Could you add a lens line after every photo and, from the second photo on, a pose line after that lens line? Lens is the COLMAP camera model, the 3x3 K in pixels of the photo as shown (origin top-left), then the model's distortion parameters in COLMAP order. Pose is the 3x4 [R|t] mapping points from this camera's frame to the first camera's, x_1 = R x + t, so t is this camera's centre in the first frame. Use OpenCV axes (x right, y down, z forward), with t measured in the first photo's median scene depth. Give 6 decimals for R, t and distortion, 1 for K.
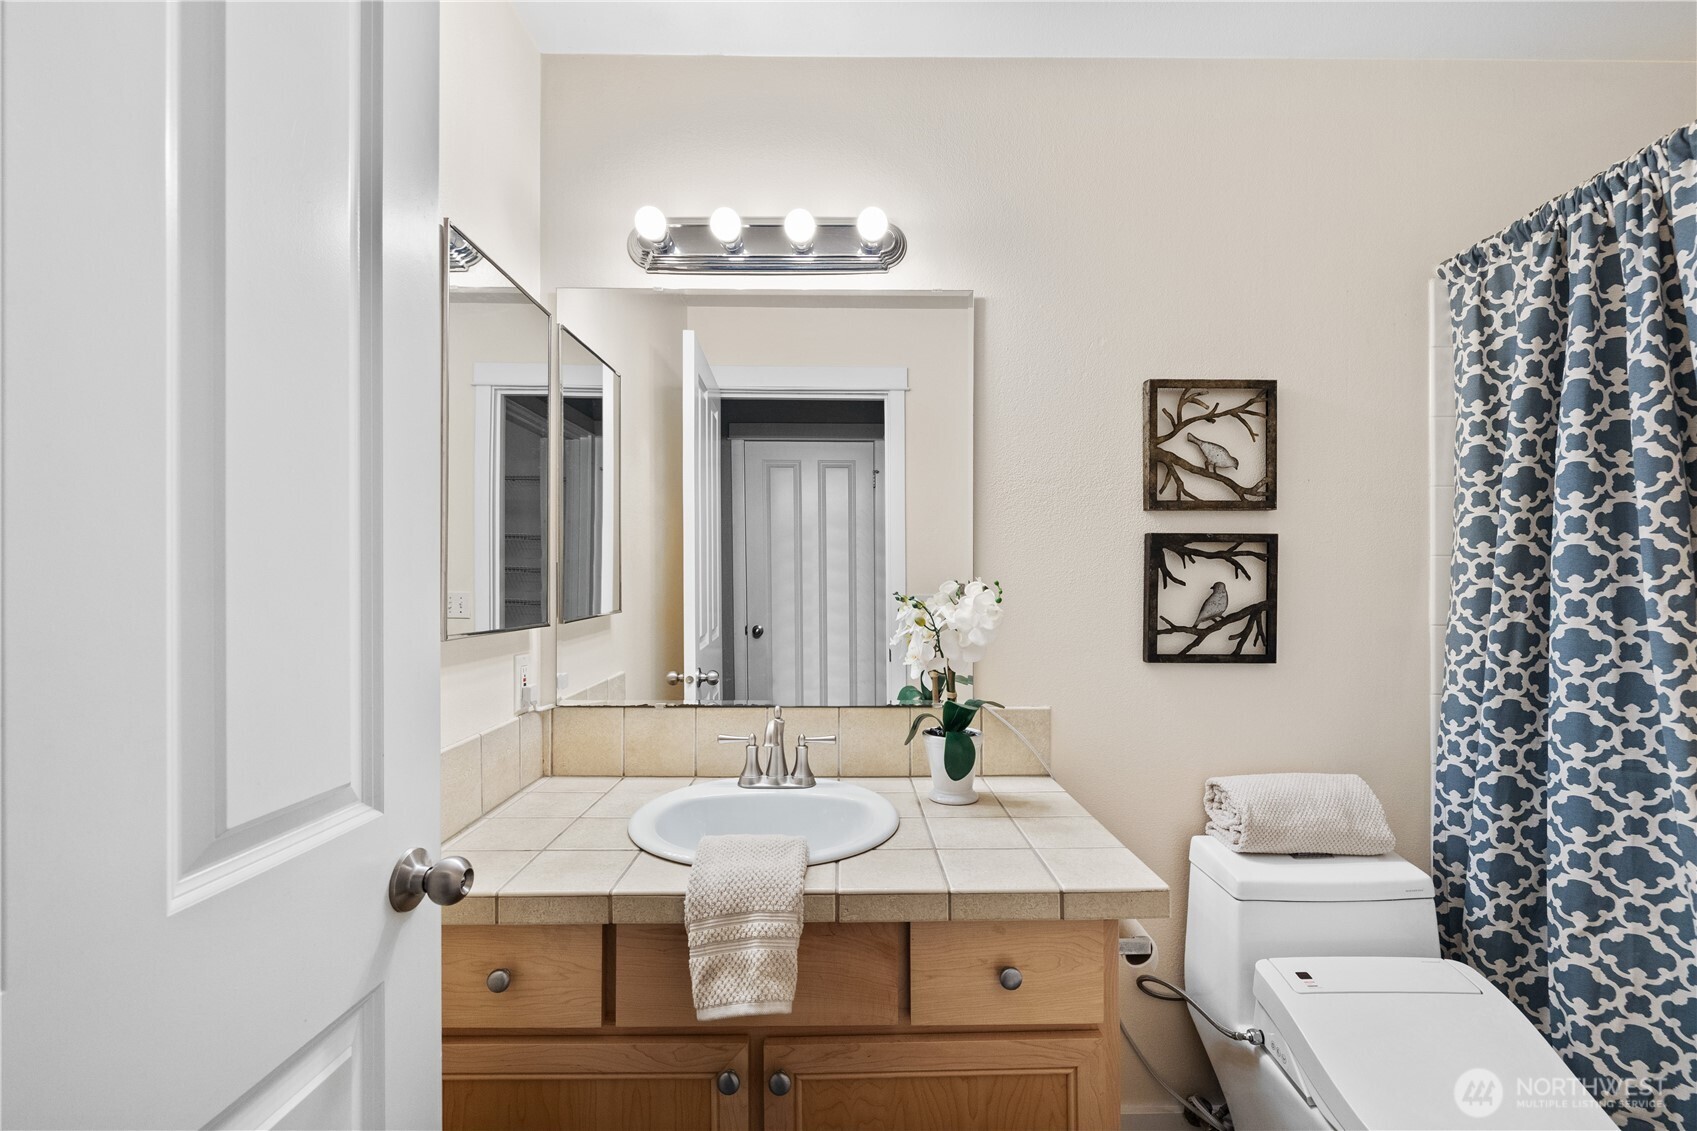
lens RADIAL K [[714.4, 0, 848.3], [0, 714.4, 577.6], [0, 0, 1]] dist [-0.001070, -0.000315]
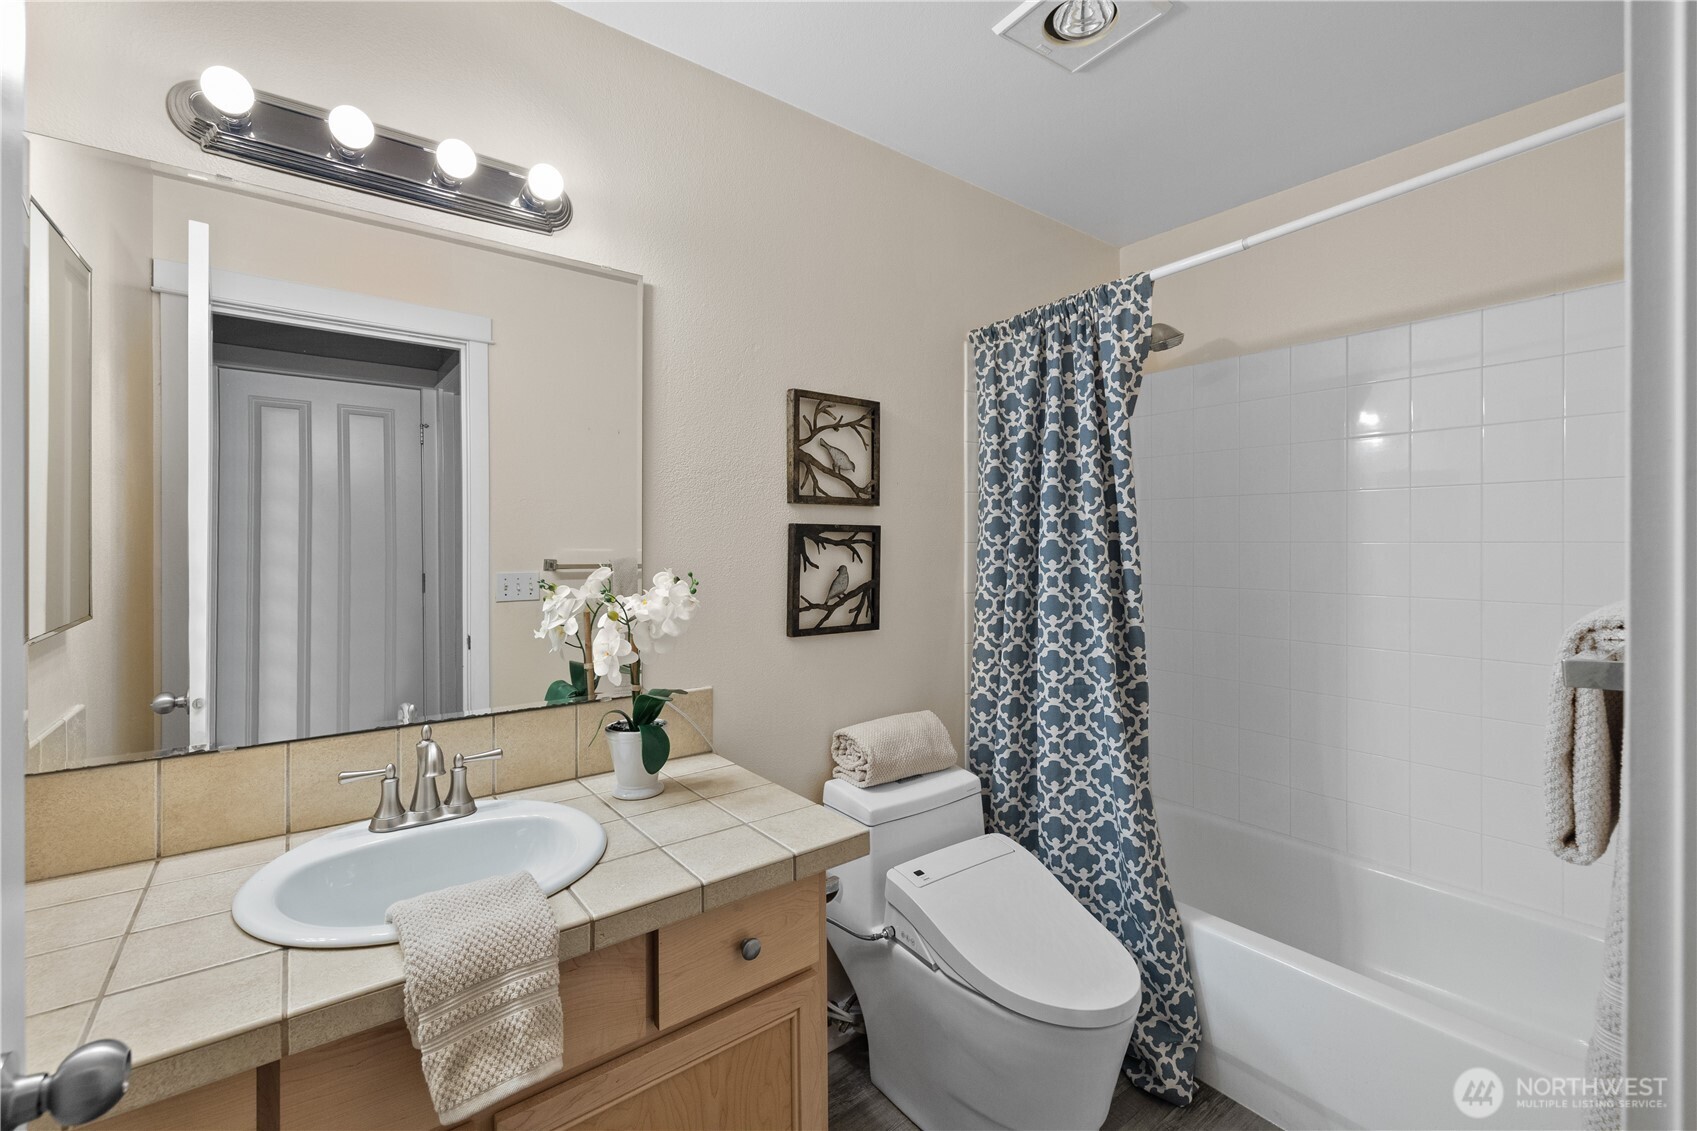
lens RADIAL K [[721.6, 0, 841.5], [0, 721.6, 540.0], [0, 0, 1]] dist [-0.001401, -0.000209]
pose [[0.799847, 0.001073, 0.600203, -0.233320], [-0.001794, 0.999998, 0.000603, -0.041099], [-0.600202, -0.001559, 0.799847, 0.036944]]
